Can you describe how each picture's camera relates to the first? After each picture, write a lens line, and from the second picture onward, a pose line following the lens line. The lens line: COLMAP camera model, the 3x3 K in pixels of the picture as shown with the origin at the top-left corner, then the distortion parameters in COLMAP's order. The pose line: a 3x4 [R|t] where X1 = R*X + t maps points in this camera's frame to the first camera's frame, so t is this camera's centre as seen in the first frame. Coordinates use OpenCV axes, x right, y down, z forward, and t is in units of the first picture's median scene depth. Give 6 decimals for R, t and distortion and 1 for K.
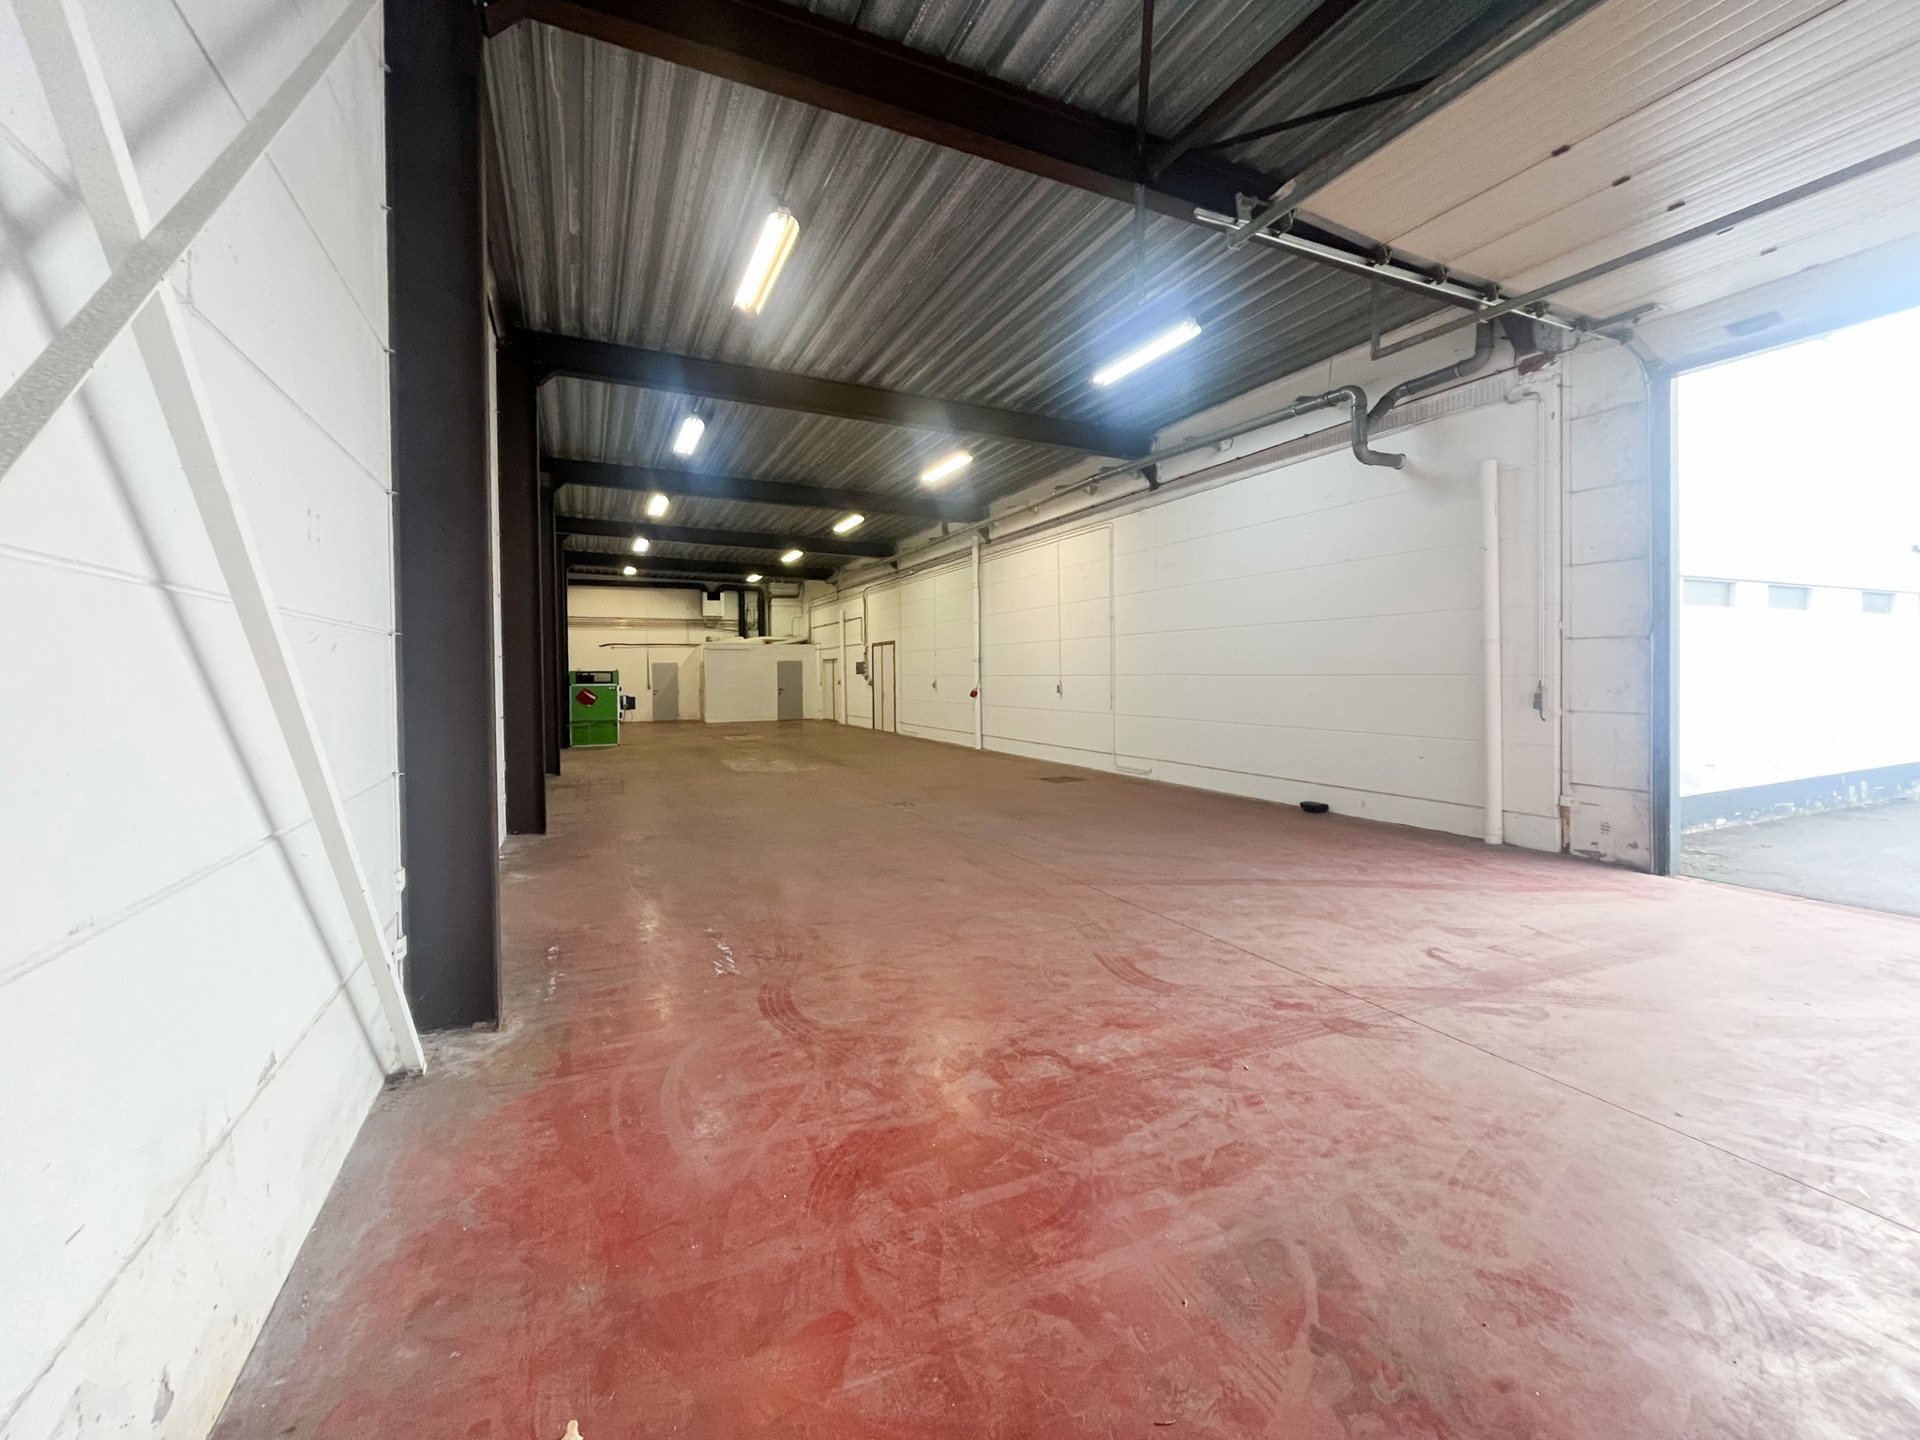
lens RADIAL K [[790.4, 0, 966.3], [0, 790.4, 680.9], [0, 0, 1]] dist [0.002309, 0.000219]
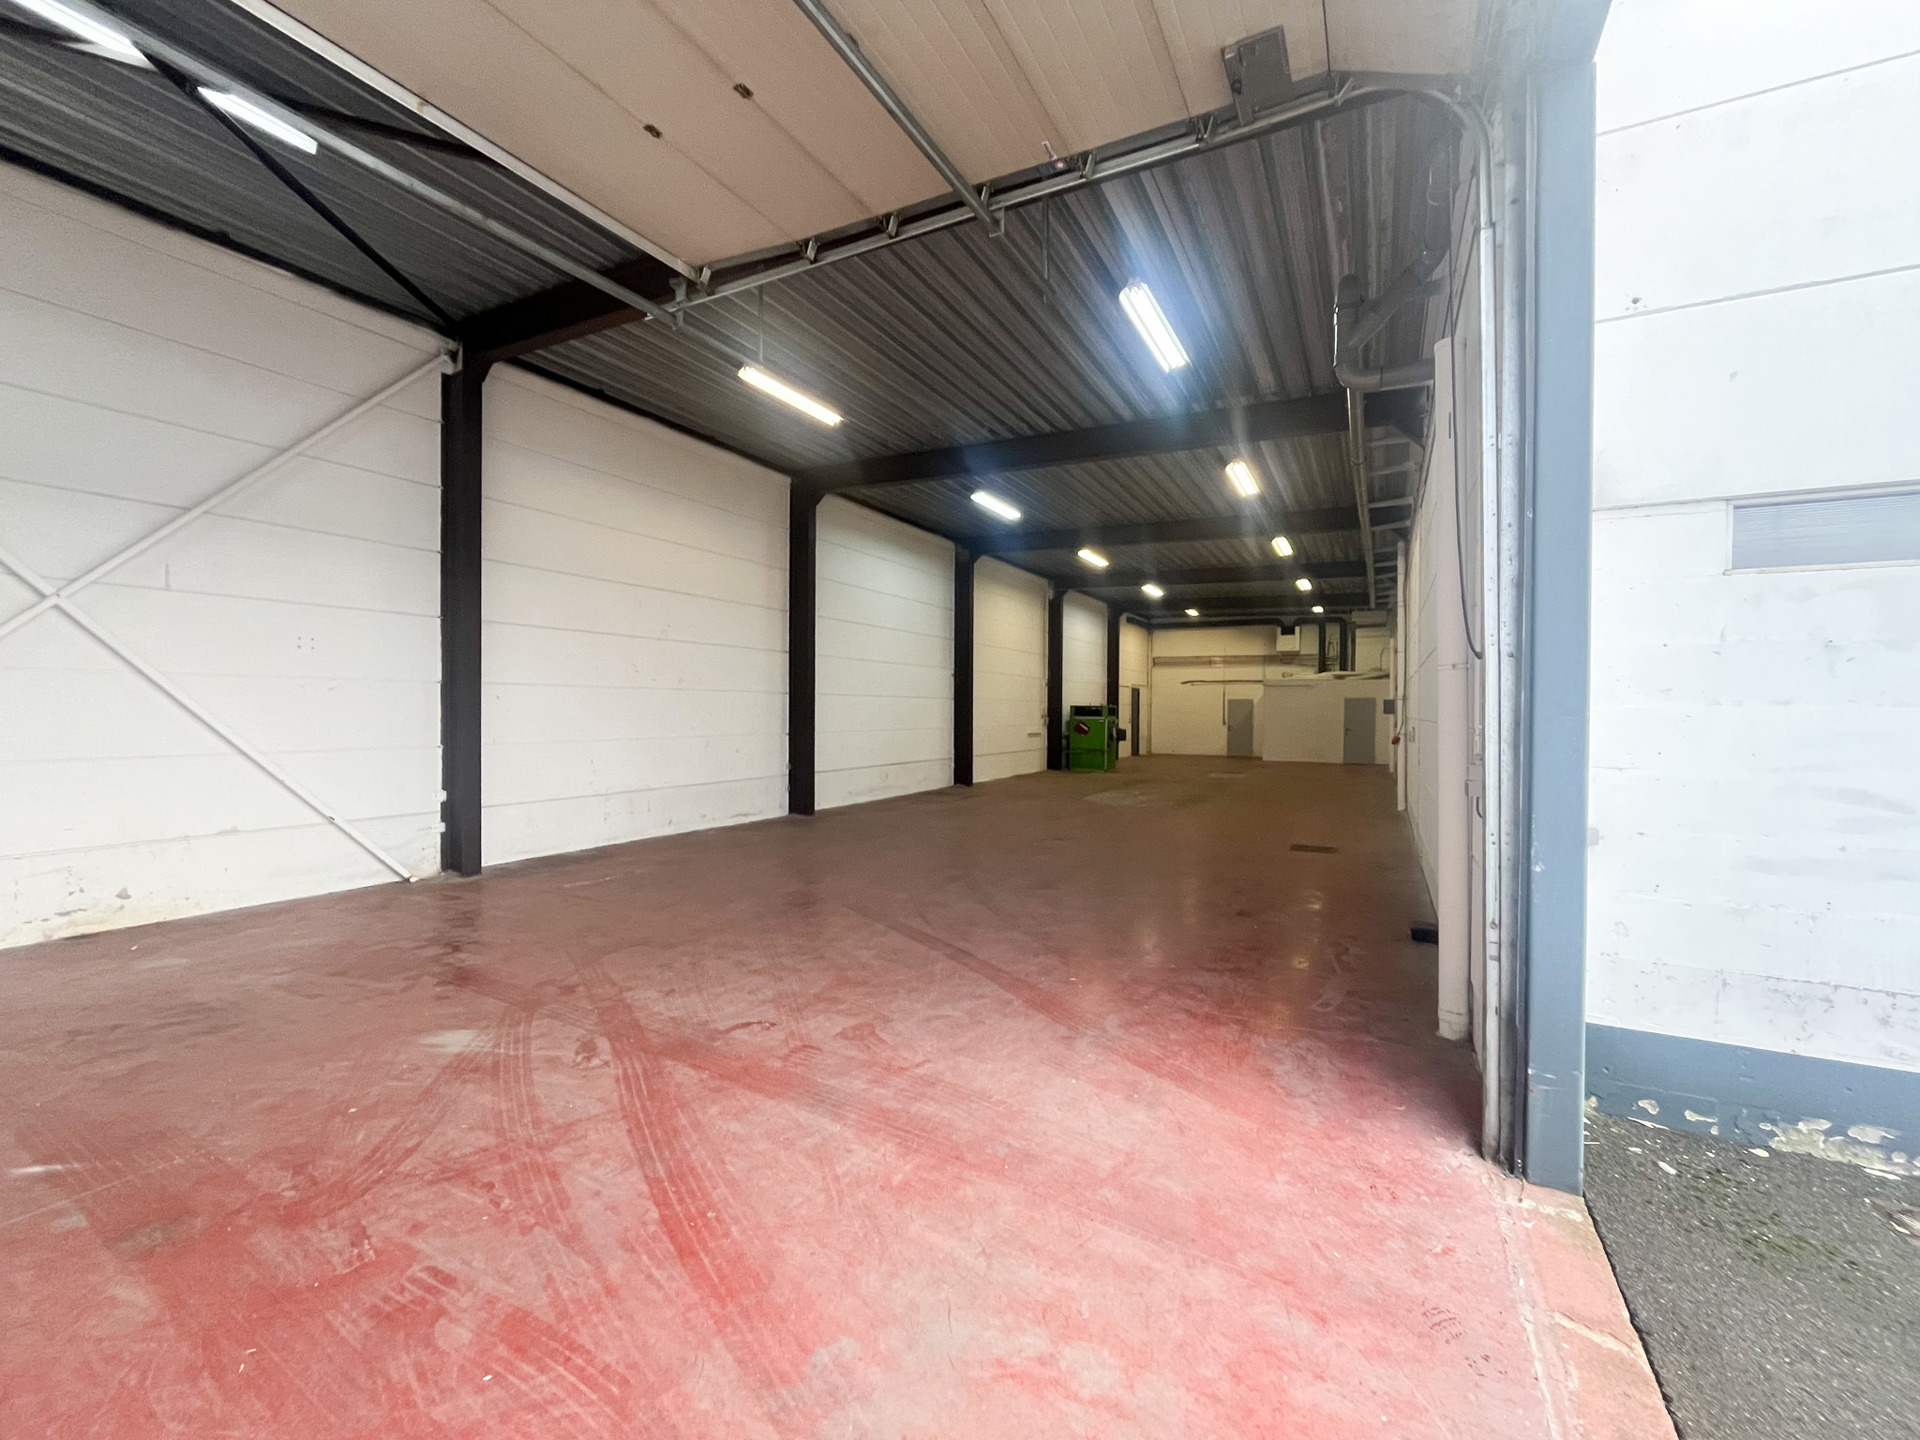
lens RADIAL K [[797.7, 0, 962.4], [0, 797.7, 714.6], [0, 0, 1]] dist [0.001568, 0.000137]
pose [[0.596335, 0.023627, -0.802388, 1.419114], [-0.026439, 0.999603, 0.009785, -0.022141], [0.802300, 0.015379, 0.596722, 0.627921]]
